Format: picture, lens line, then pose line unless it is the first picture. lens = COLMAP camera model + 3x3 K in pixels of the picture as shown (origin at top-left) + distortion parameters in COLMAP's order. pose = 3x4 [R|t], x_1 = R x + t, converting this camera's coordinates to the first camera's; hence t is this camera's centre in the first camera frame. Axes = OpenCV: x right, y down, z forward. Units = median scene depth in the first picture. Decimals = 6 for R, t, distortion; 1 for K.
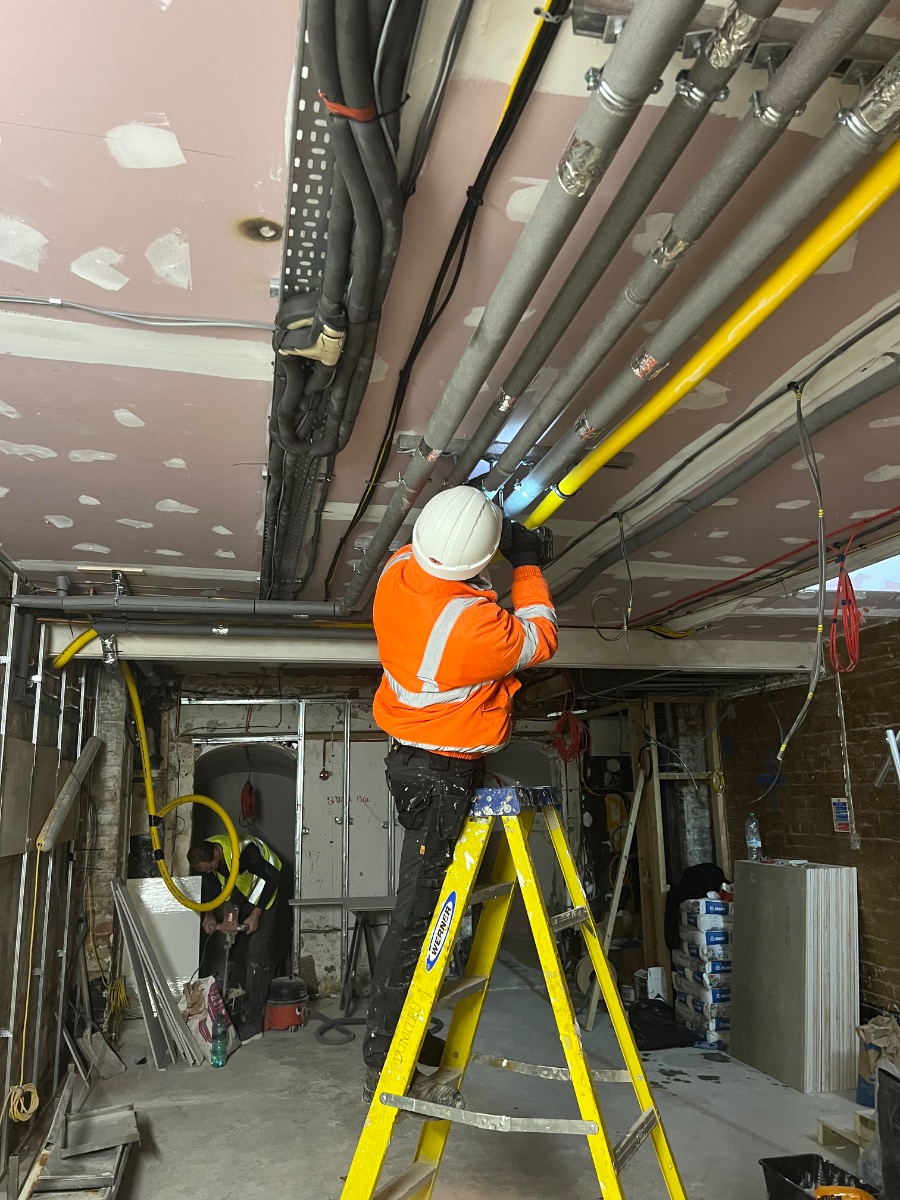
lens RADIAL K [[905.9, 0, 448.8], [0, 905.9, 595.3], [0, 0, 1]] dist [0.000782, -0.008957]
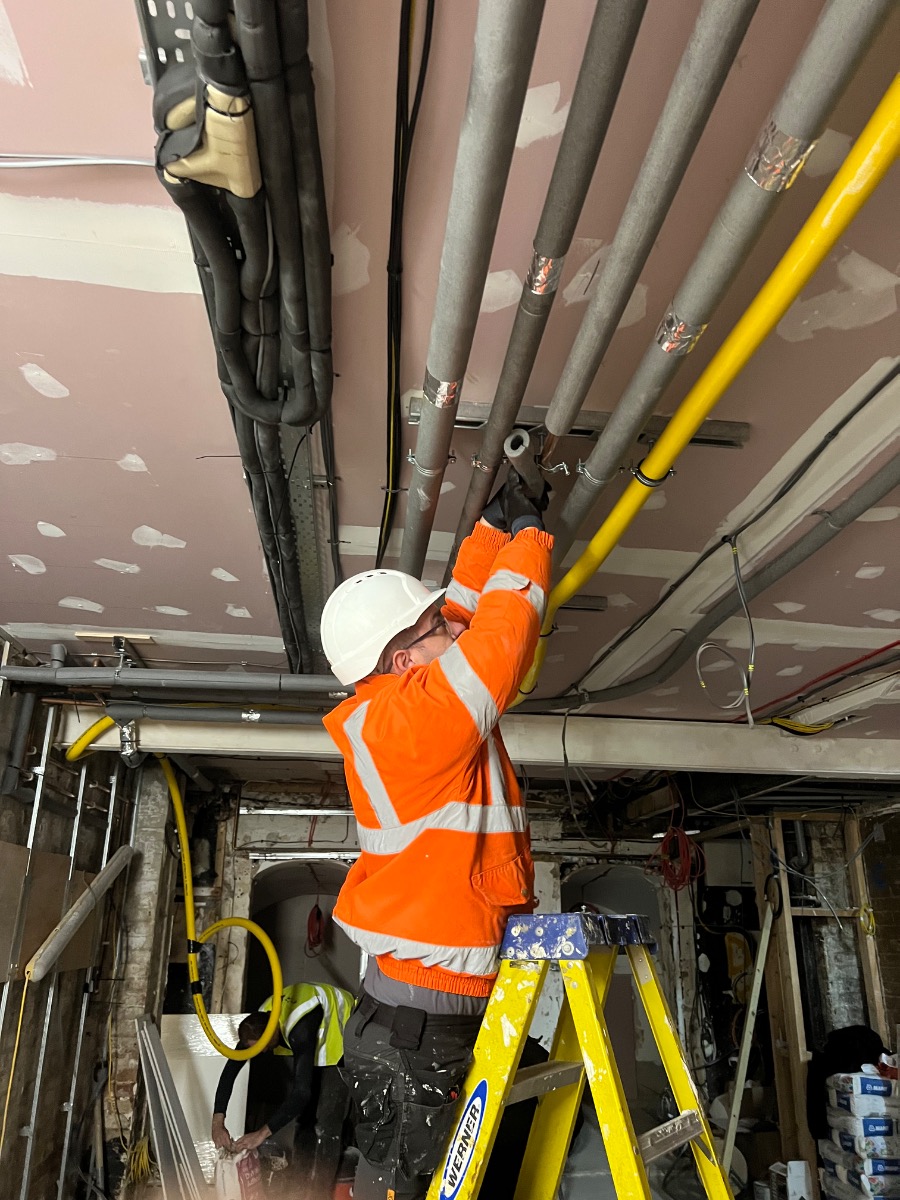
lens RADIAL K [[905.9, 0, 450.0], [0, 905.9, 600.0], [0, 0, 1]] dist [0.002325, -0.012024]
pose [[0.993448, -0.009518, -0.113888, 0.026802], [-0.005265, 0.991656, -0.128801, 0.034846], [0.114164, 0.128557, 0.985109, 0.153907]]
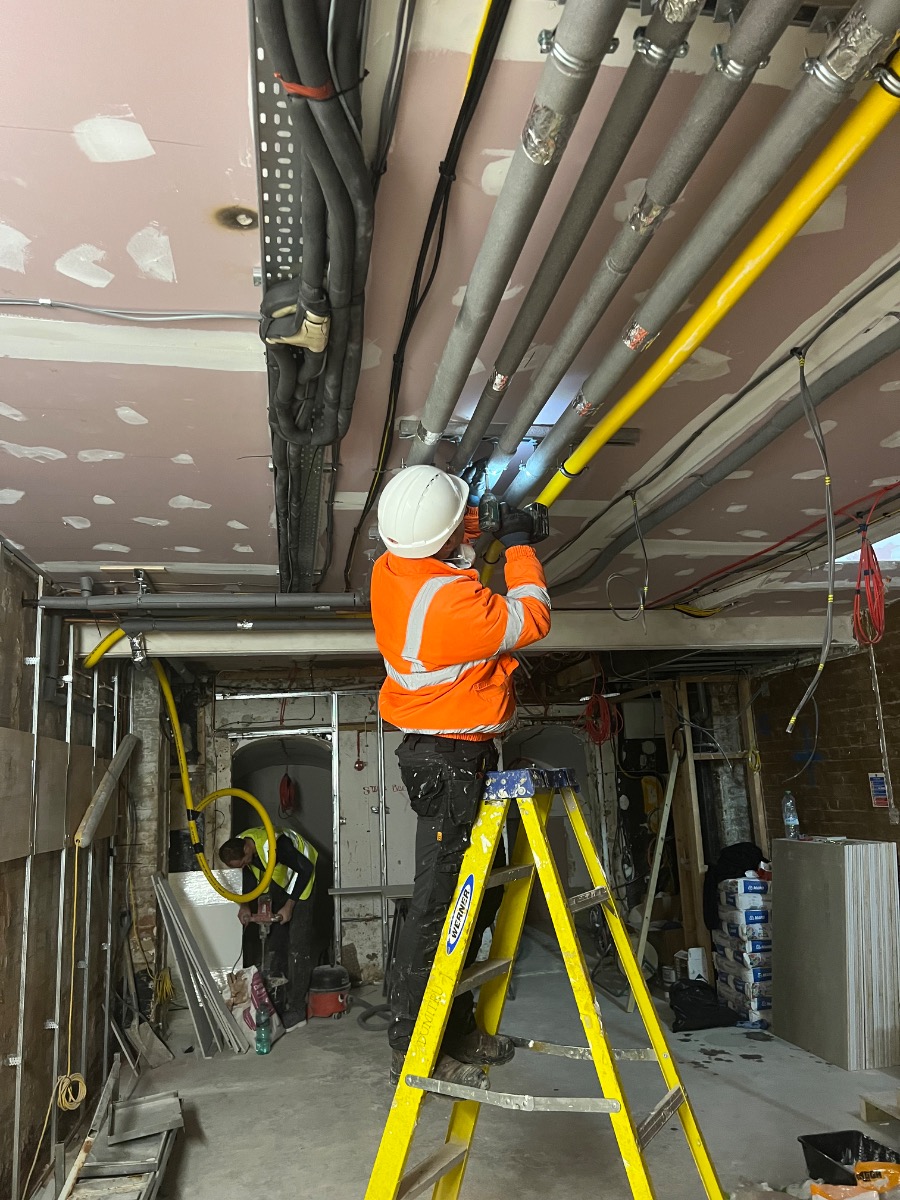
lens RADIAL K [[905.9, 0, 450.0], [0, 905.9, 600.0], [0, 0, 1]] dist [0.002325, -0.012024]
pose [[0.998516, -0.036661, -0.040275, 0.015553], [0.037340, 0.999171, 0.016222, 0.002856], [0.039647, -0.017702, 0.999057, 0.001527]]
